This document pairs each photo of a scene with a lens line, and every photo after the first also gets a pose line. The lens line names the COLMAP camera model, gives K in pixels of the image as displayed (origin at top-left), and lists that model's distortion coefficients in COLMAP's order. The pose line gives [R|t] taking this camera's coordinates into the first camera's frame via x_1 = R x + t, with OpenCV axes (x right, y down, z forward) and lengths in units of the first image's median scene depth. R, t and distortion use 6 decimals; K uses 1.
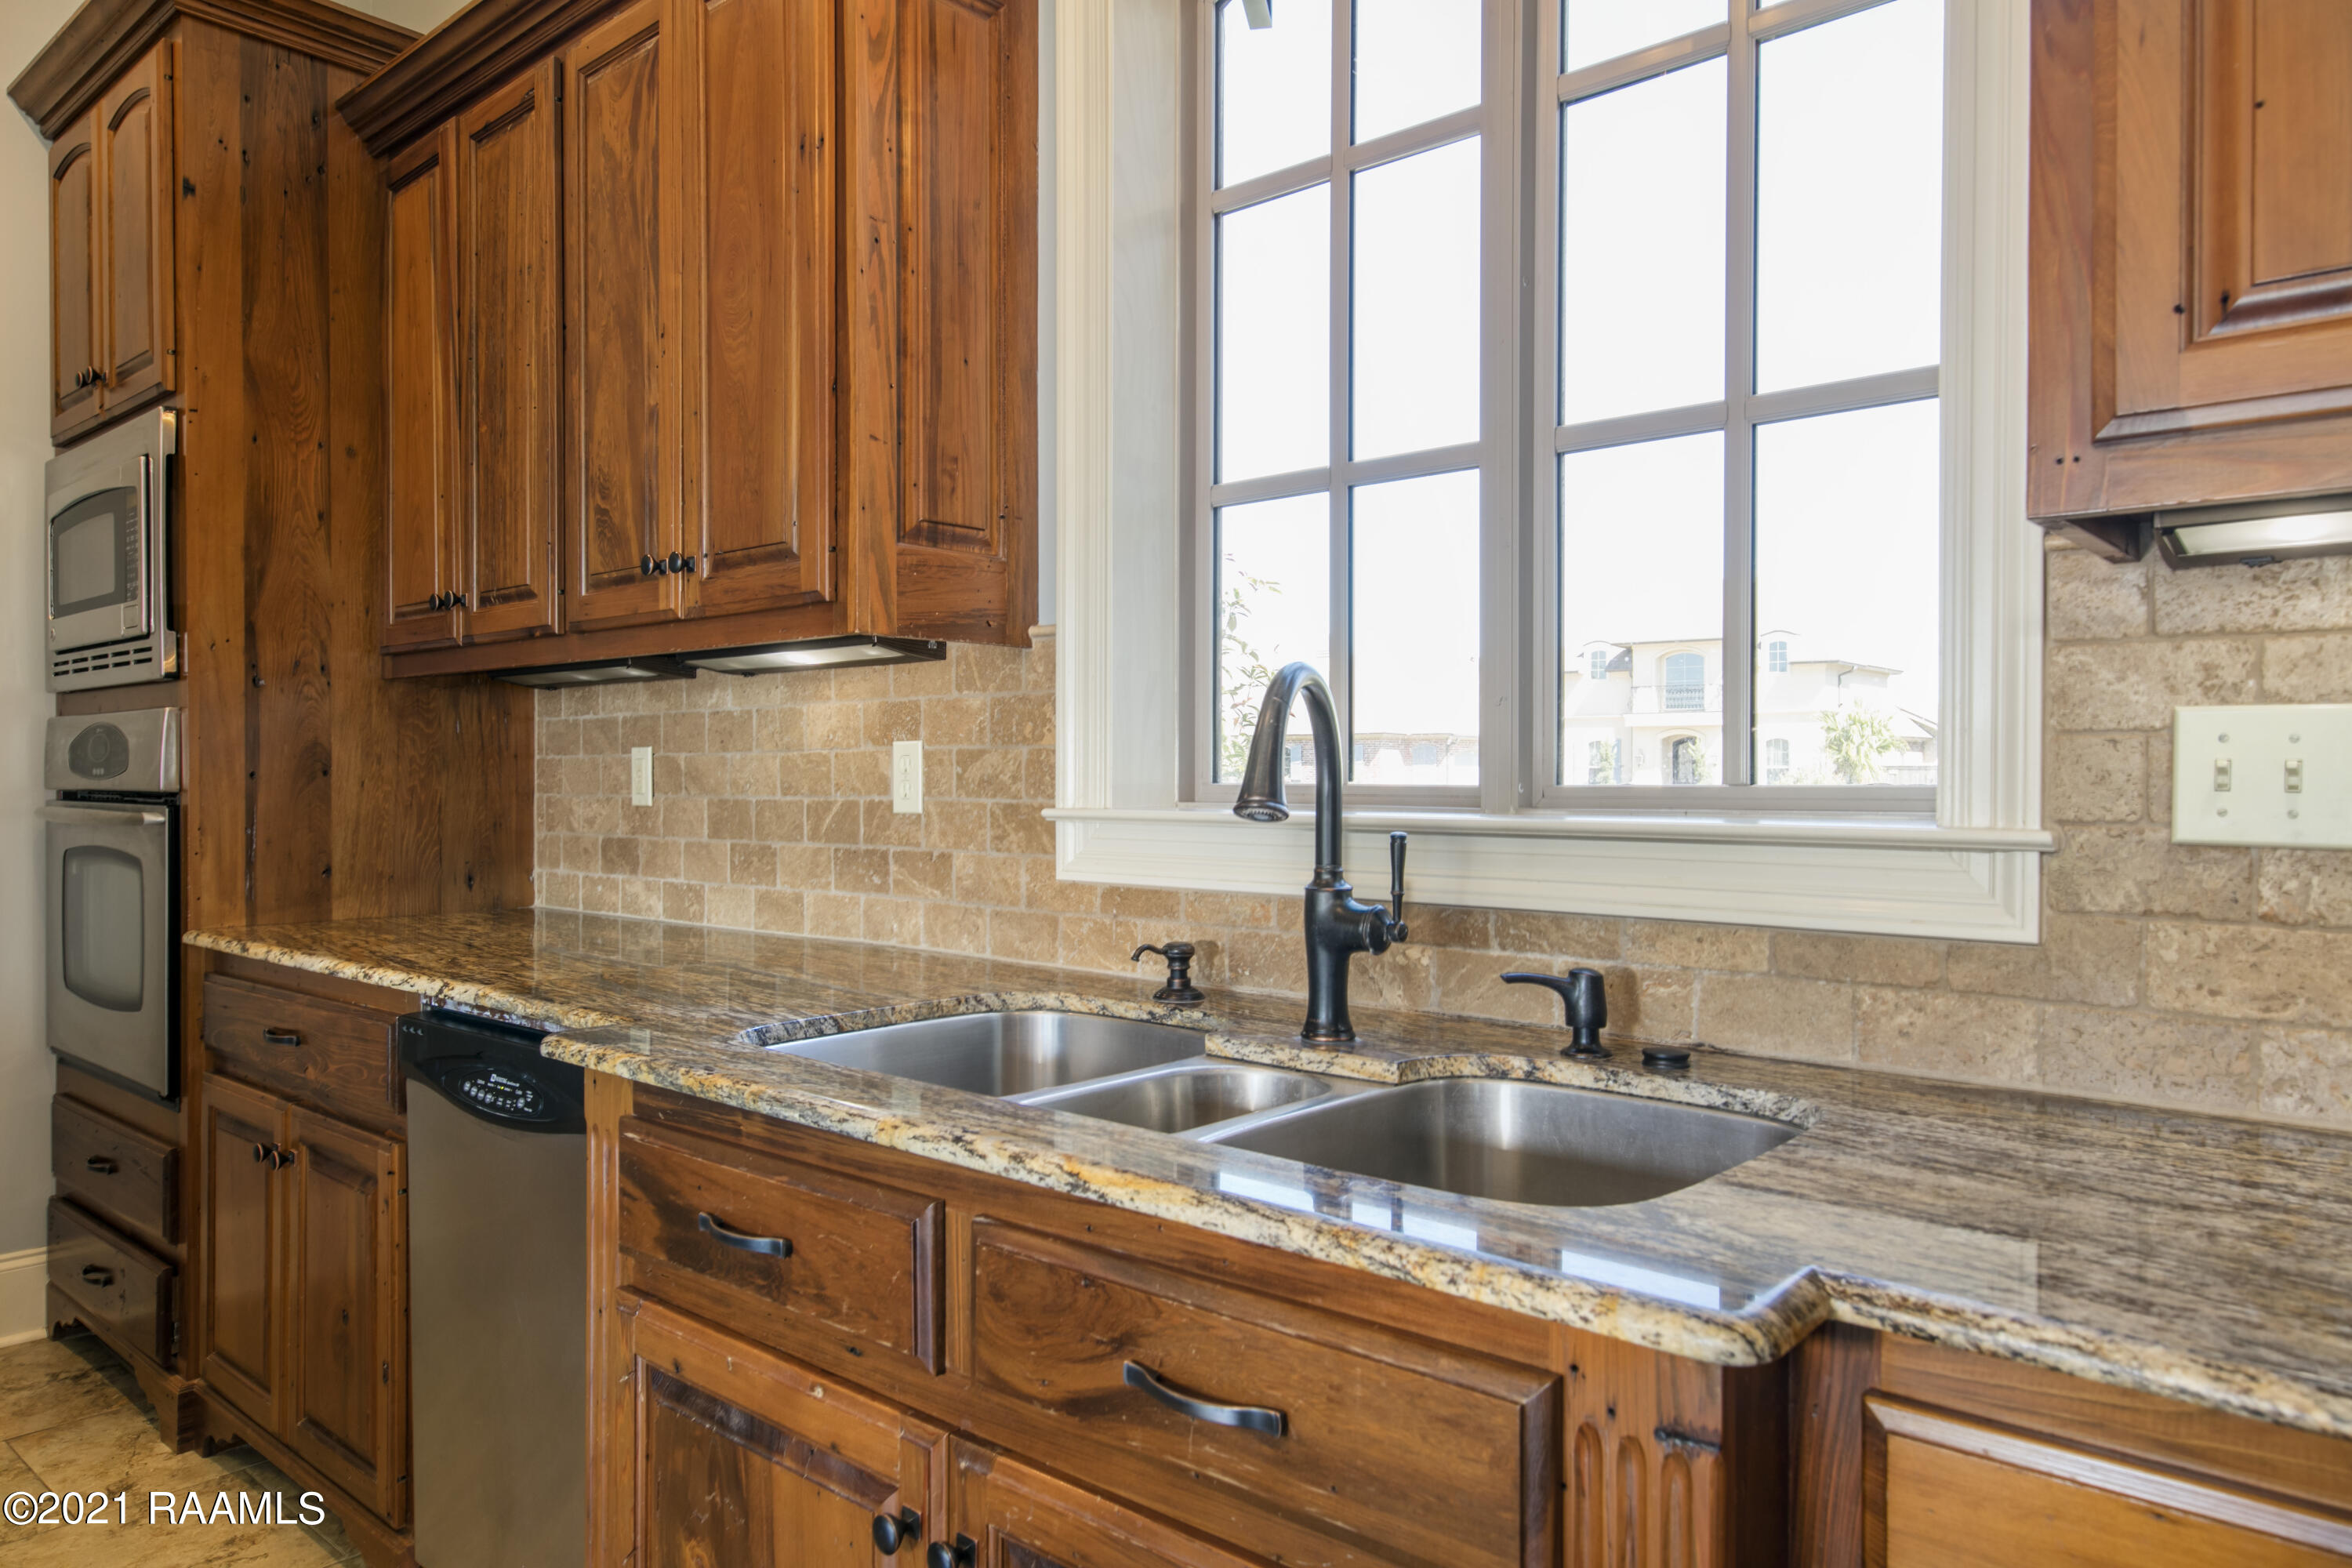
lens RADIAL K [[1522.4, 0, 1175.7], [0, 1522.4, 777.6], [0, 0, 1]] dist [0.014477, -0.002947]
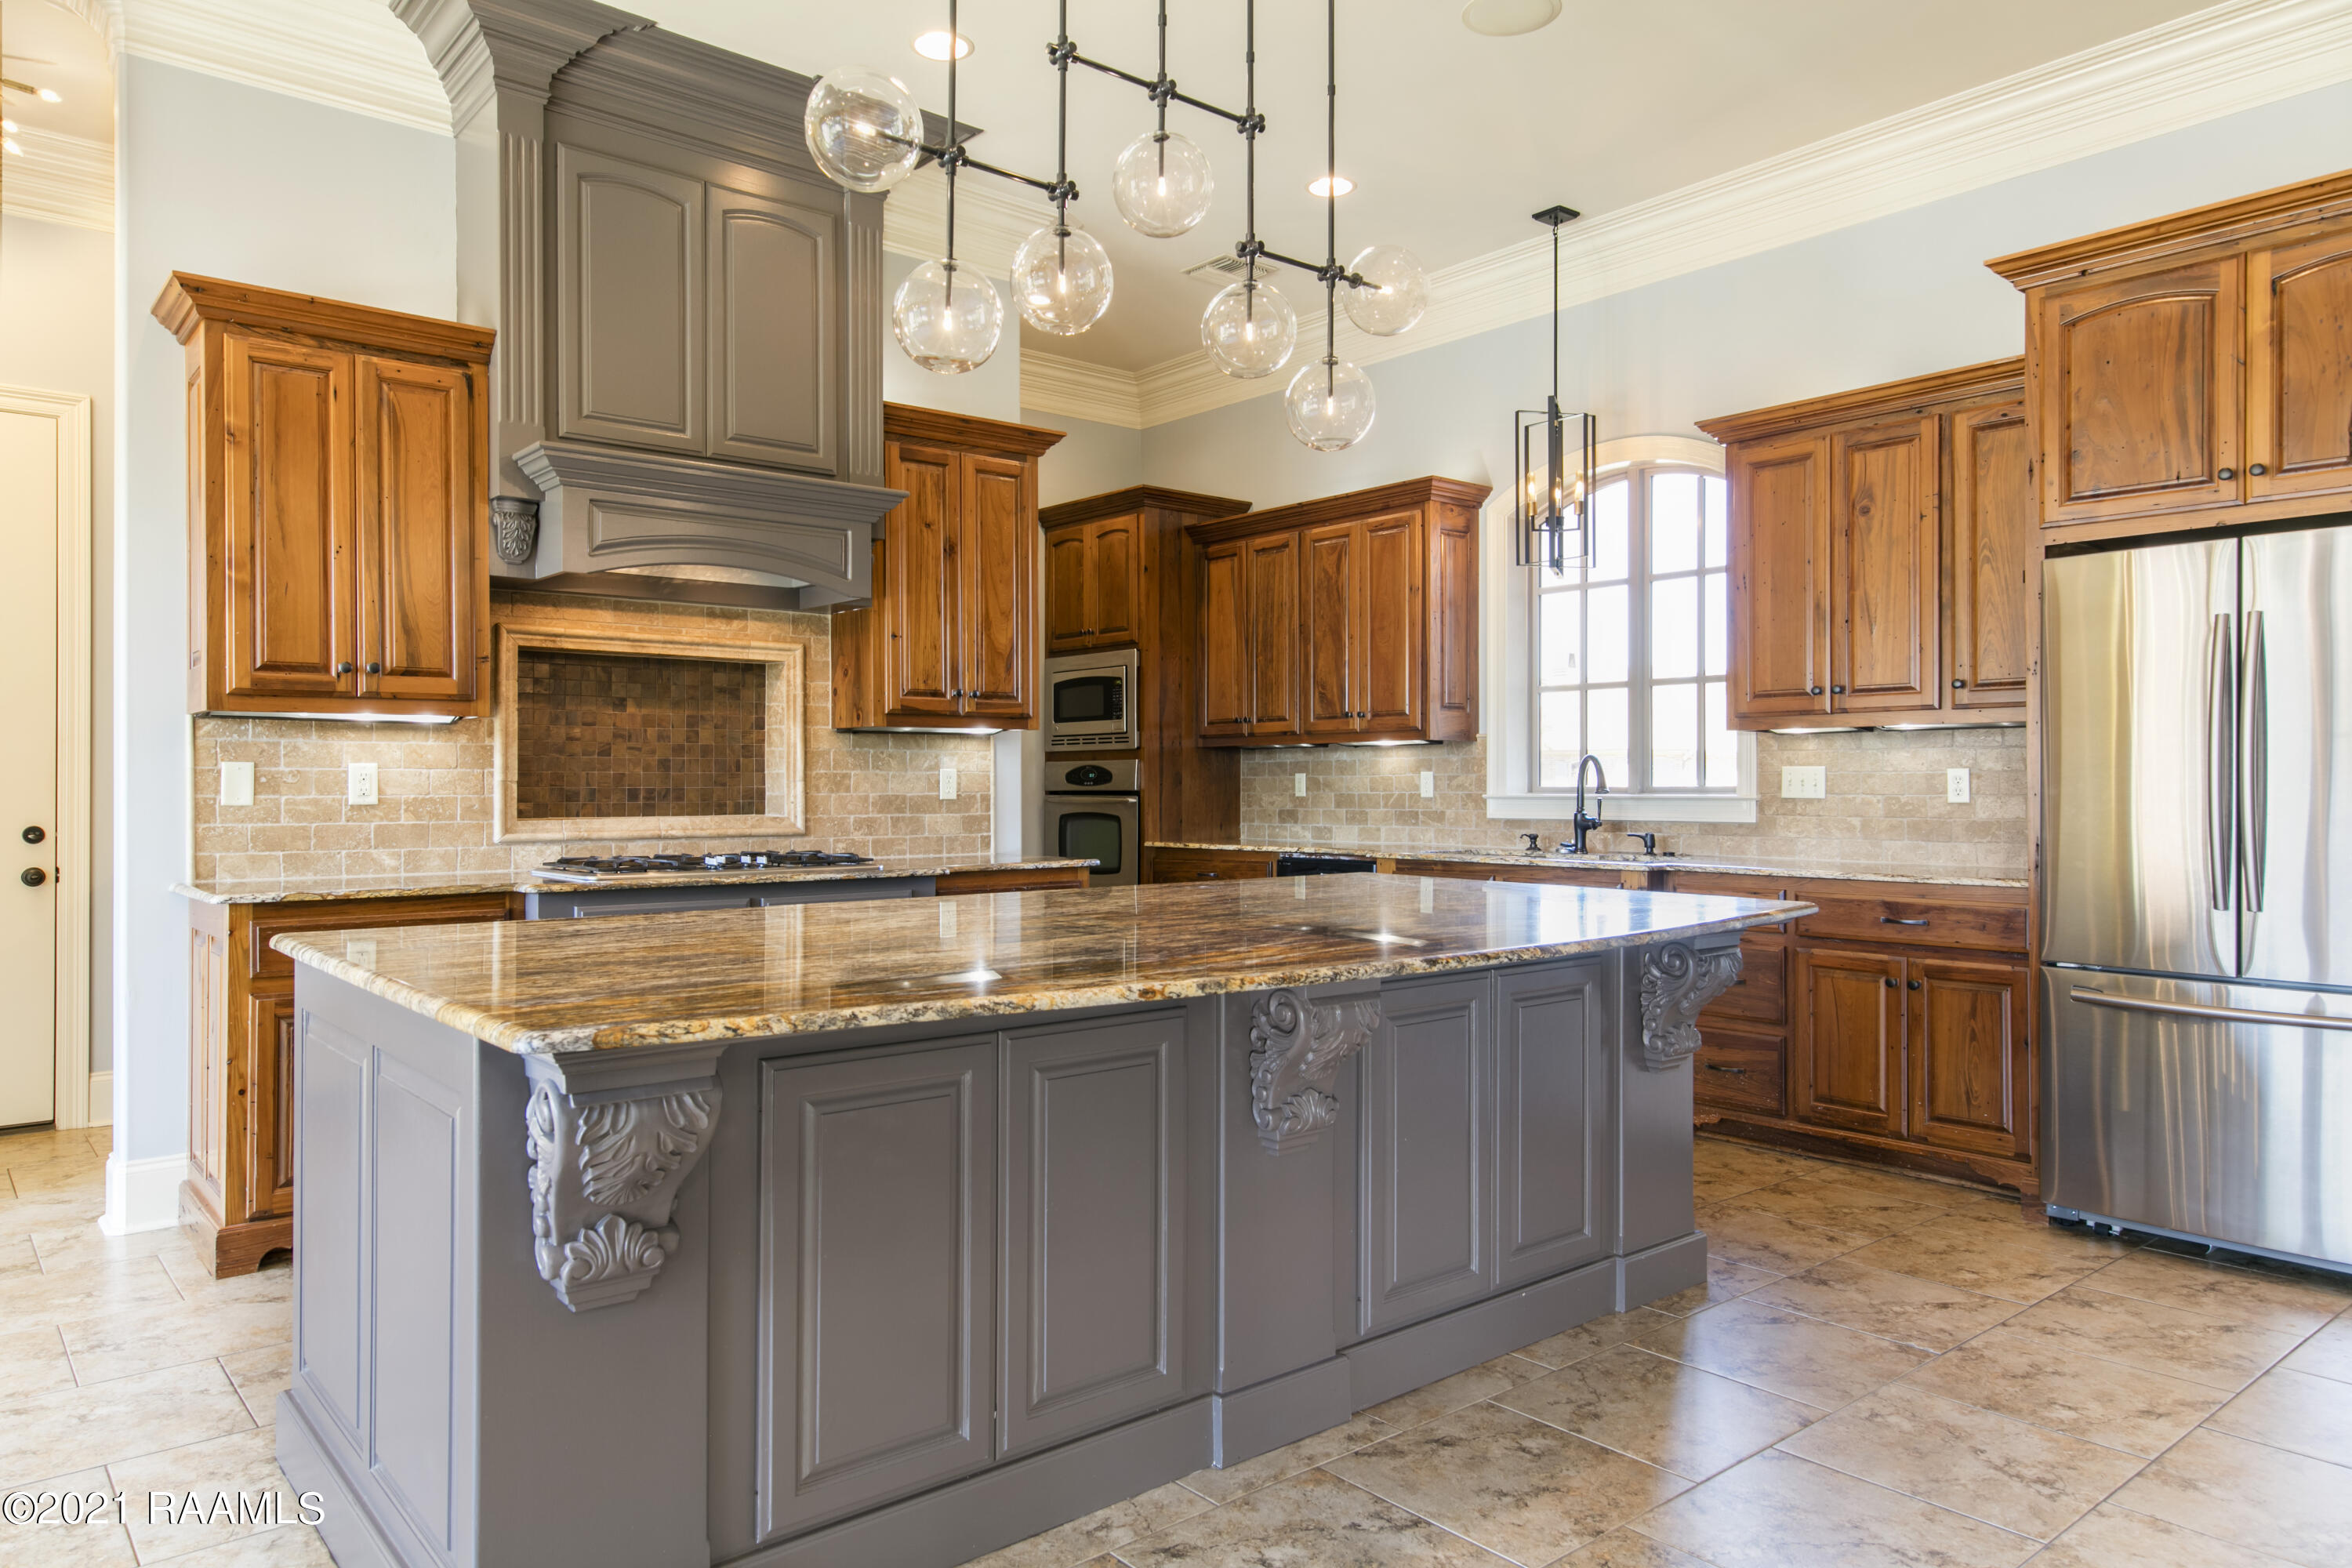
lens RADIAL K [[1522.4, 0, 1175.7], [0, 1522.4, 777.6], [0, 0, 1]] dist [0.014477, -0.002947]
pose [[0.988330, -0.001264, -0.152323, -0.185332], [-0.000297, 0.999948, -0.010230, 0.014350], [0.152328, 0.010156, 0.988278, -1.699977]]
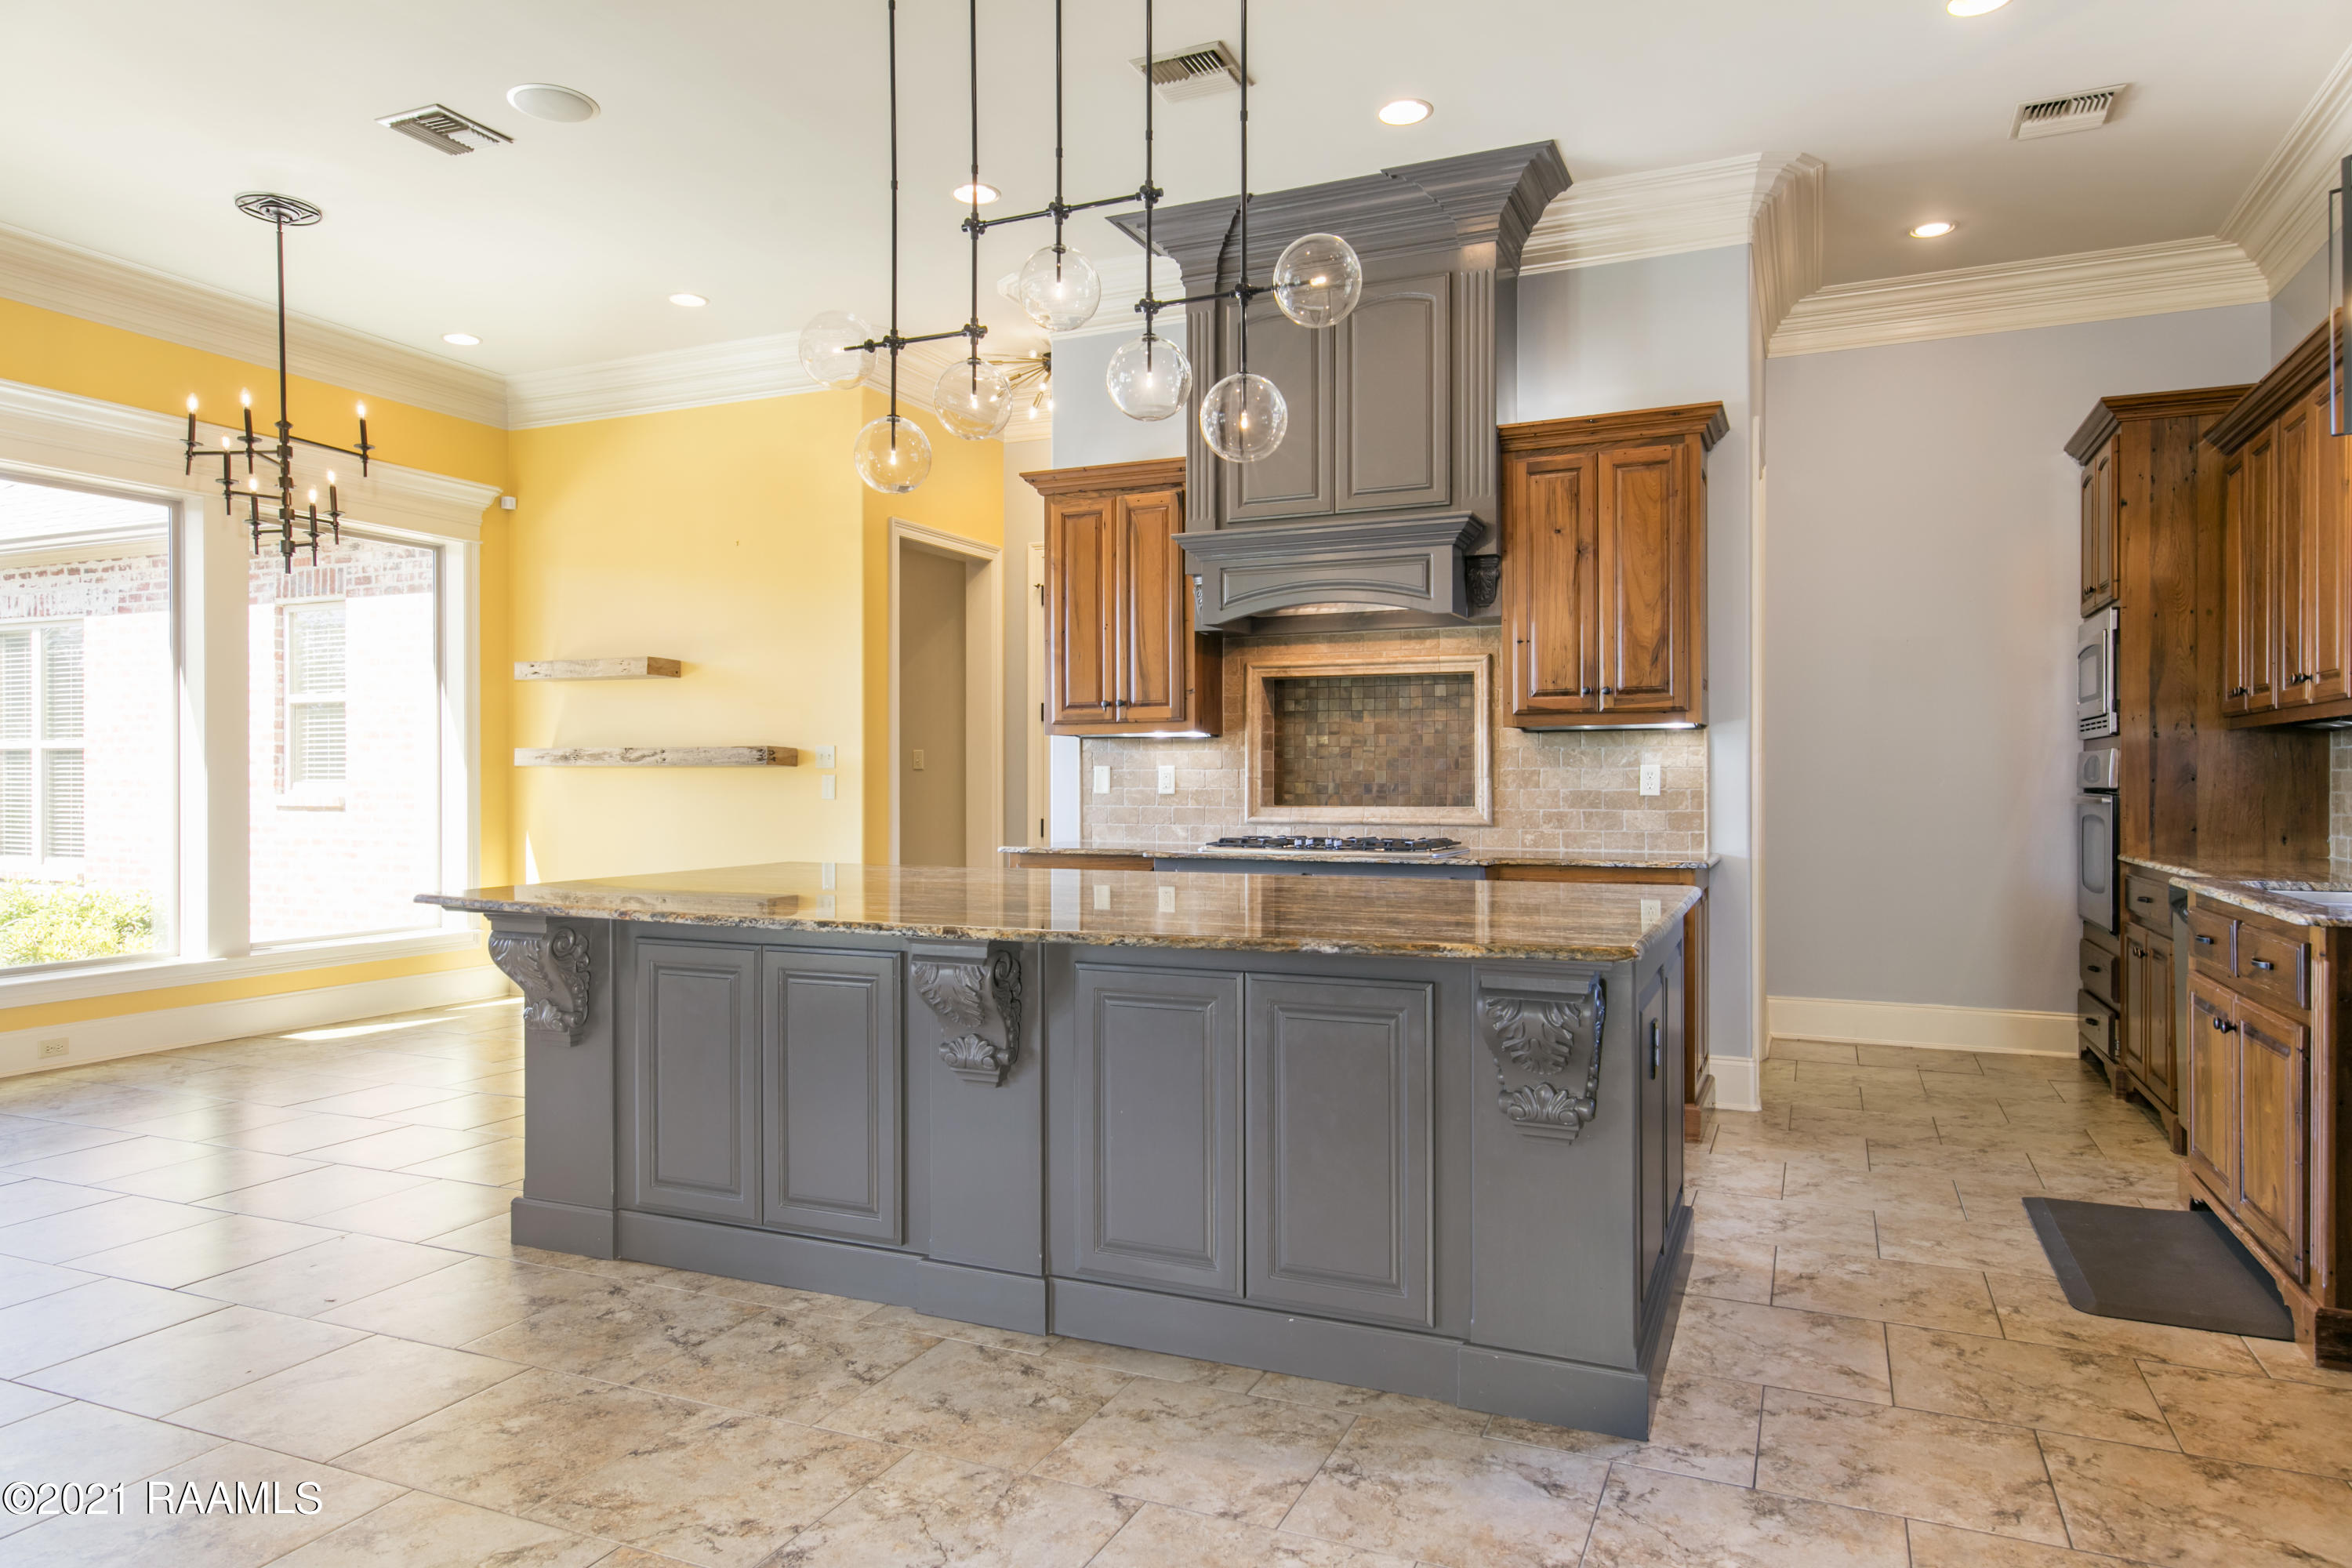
lens RADIAL K [[1462.7, 0, 1176.0], [0, 1462.7, 784.0], [0, 0, 1]] dist [0.014981, -0.000456]
pose [[0.296966, 0.003259, -0.954882, 0.930295], [-0.004912, 0.999986, 0.001885, 0.006339], [0.954875, 0.004130, 0.296978, -0.870095]]
